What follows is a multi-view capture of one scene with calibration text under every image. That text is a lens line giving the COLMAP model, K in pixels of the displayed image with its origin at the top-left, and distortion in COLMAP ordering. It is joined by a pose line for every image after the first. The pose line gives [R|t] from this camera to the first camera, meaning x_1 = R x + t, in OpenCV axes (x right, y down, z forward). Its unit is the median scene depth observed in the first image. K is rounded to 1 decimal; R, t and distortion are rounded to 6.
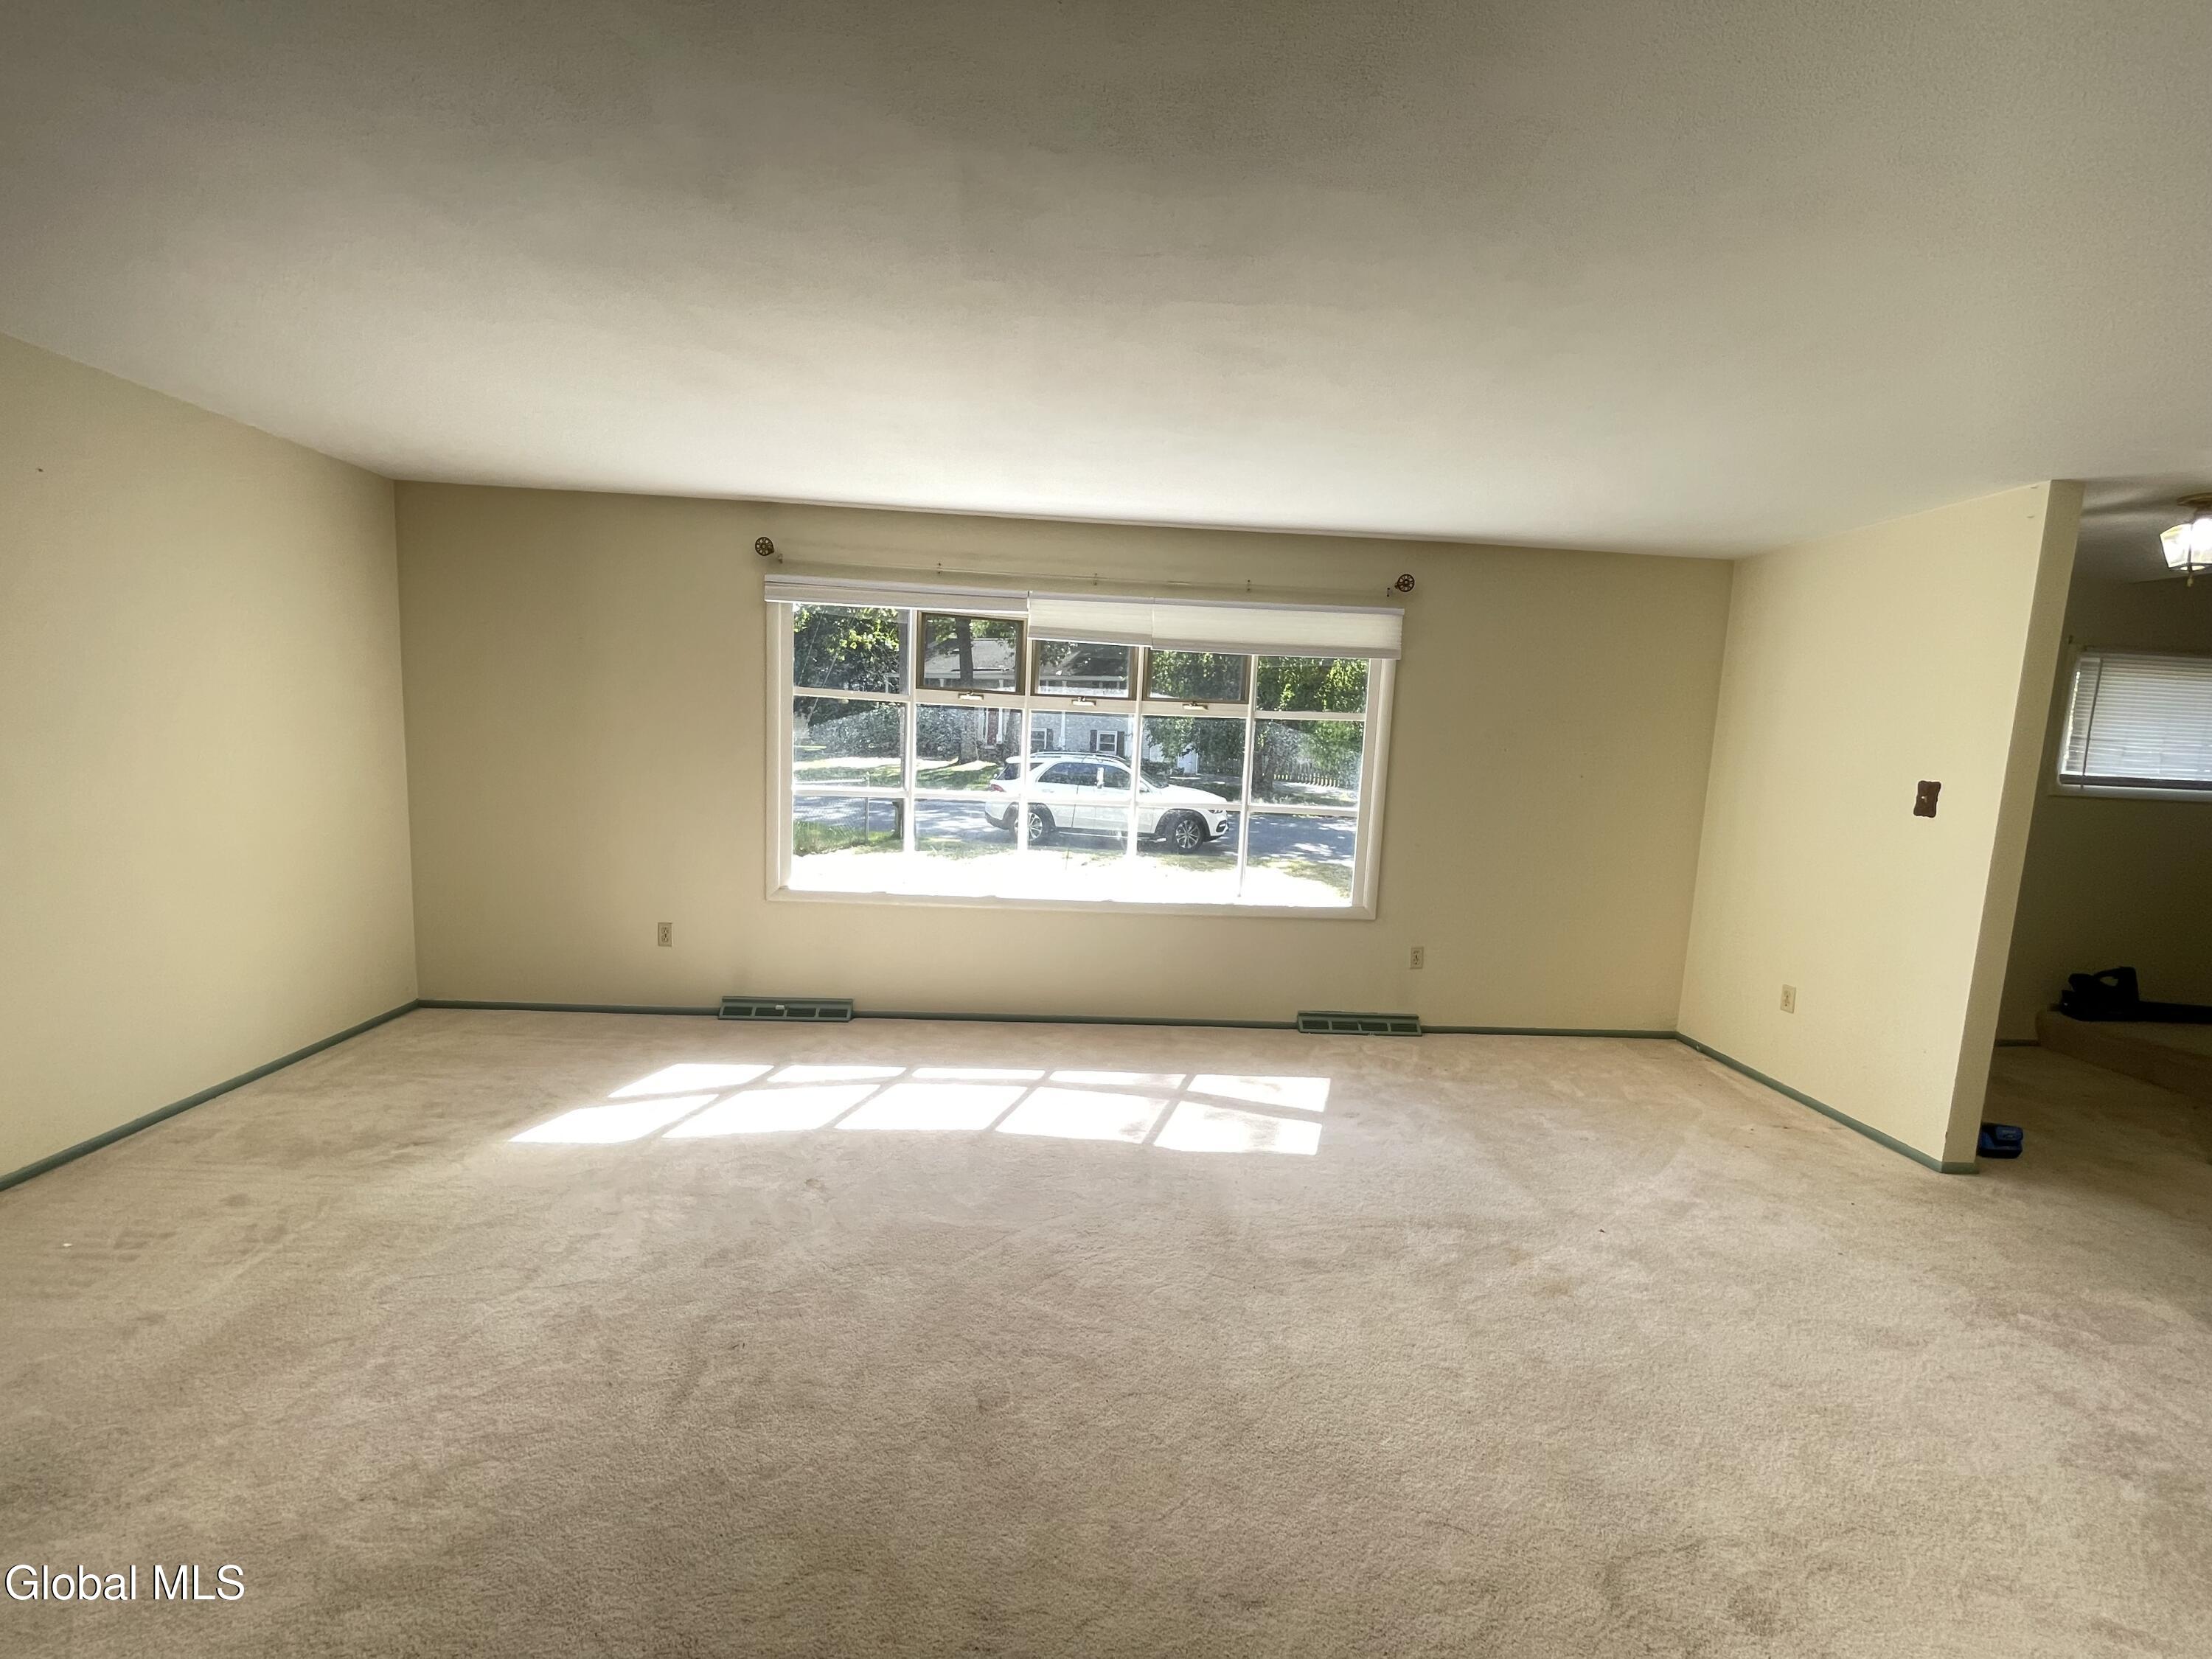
lens RADIAL K [[901.1, 0, 1103.9], [0, 901.1, 831.9], [0, 0, 1]] dist [-0.001939, 0.000115]
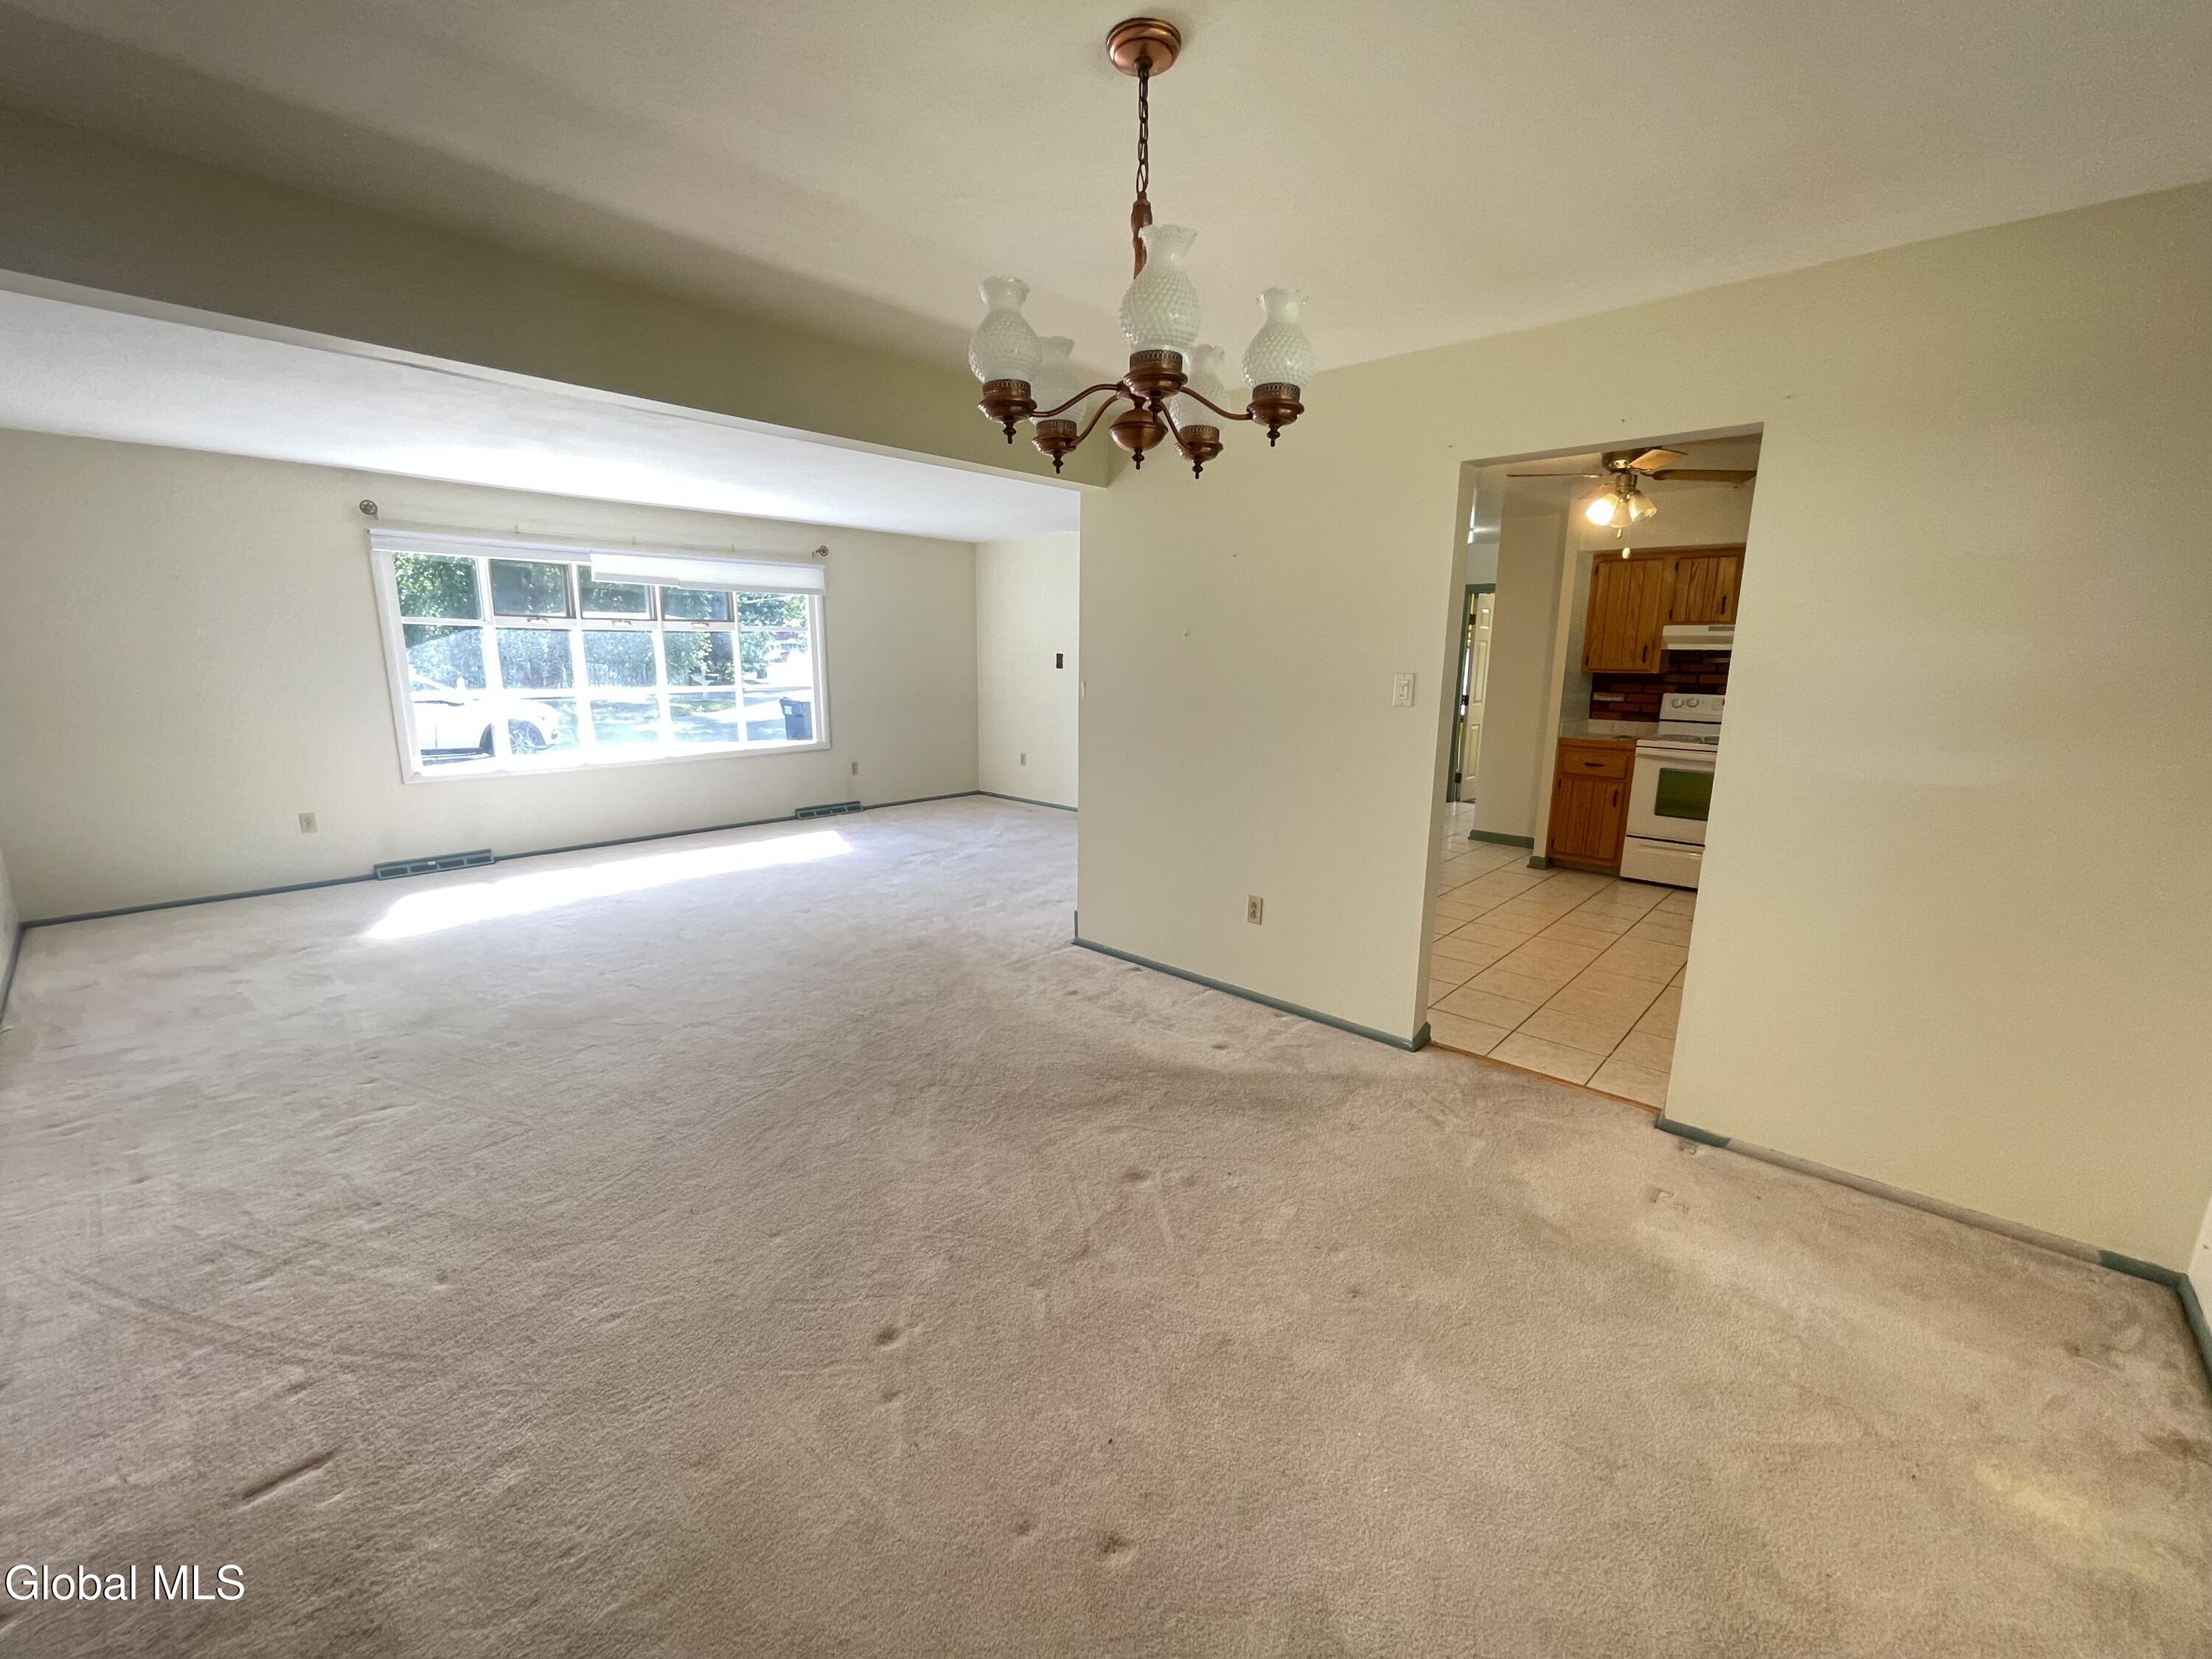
lens RADIAL K [[901.1, 0, 1103.9], [0, 901.1, 831.9], [0, 0, 1]] dist [-0.001939, 0.000115]
pose [[0.711606, -0.174415, 0.680586, -0.575411], [0.098971, 0.983922, 0.148669, 0.053904], [-0.695573, -0.038436, 0.717426, -0.662924]]
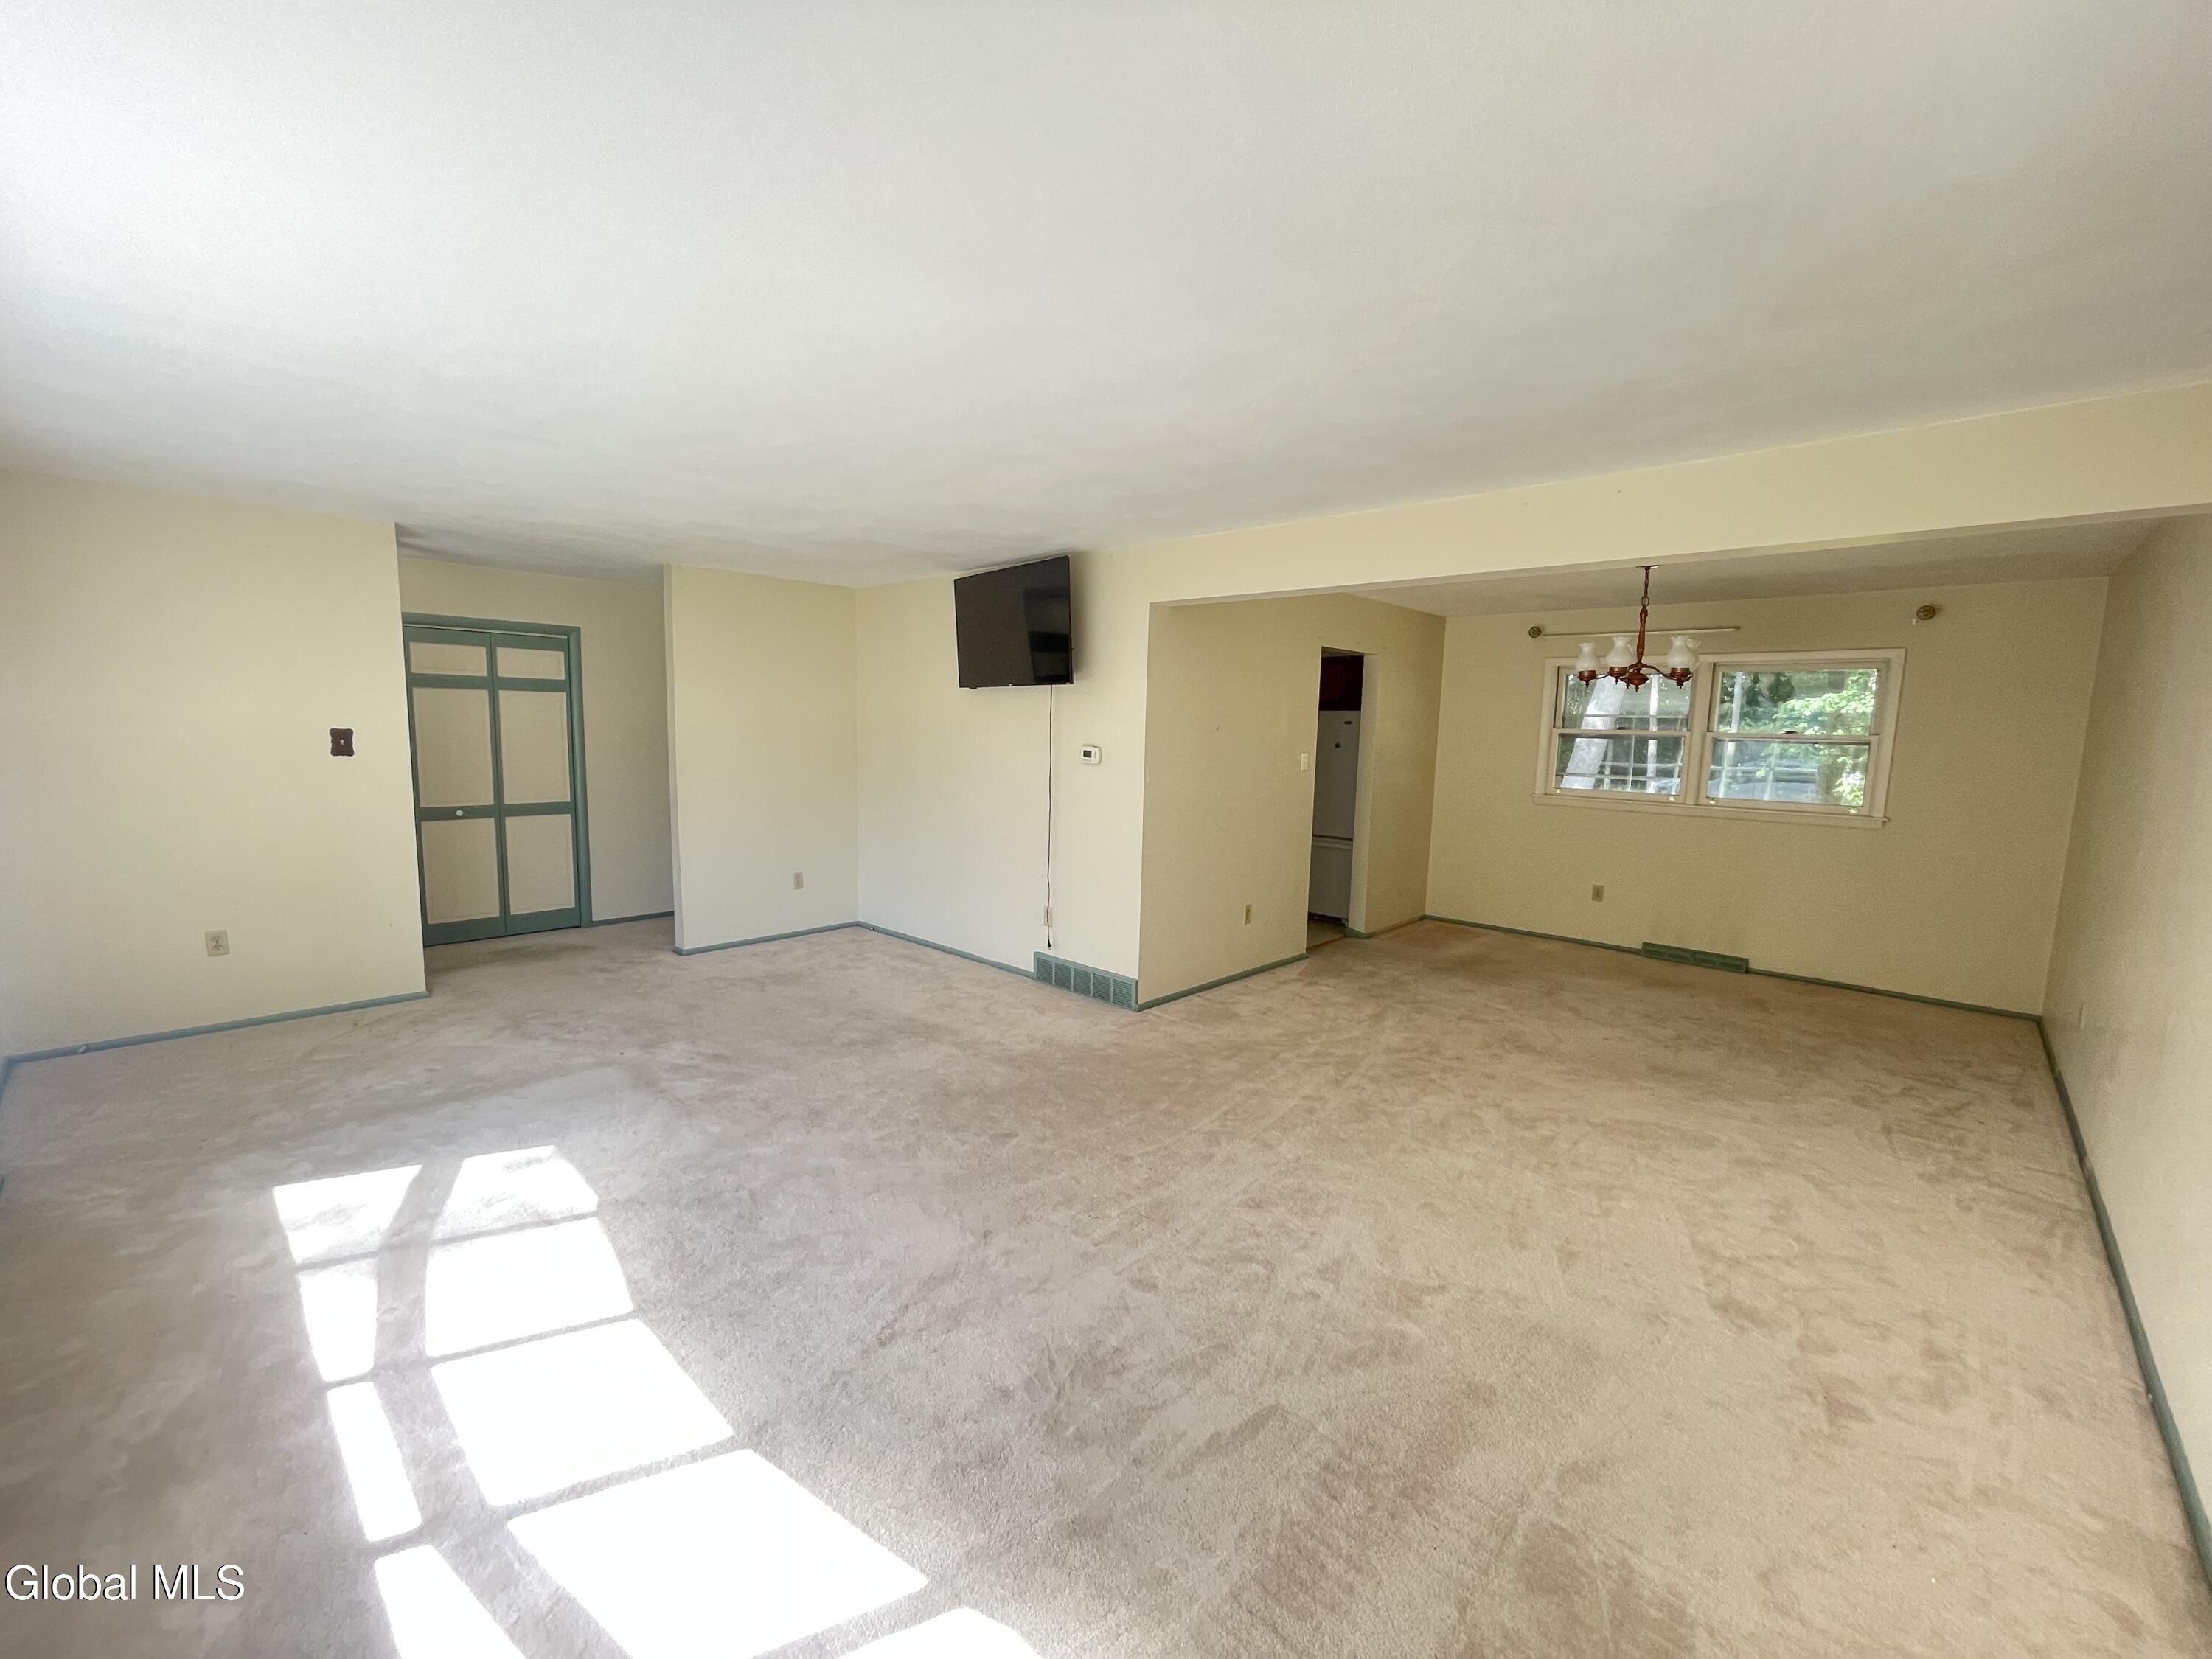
lens RADIAL K [[901.1, 0, 1103.9], [0, 901.1, 831.9], [0, 0, 1]] dist [-0.001939, 0.000115]
pose [[-0.688785, -0.145457, 0.710224, -0.645855], [0.026686, 0.973914, 0.225342, -0.143014], [-0.724474, 0.174165, -0.666936, 0.895376]]
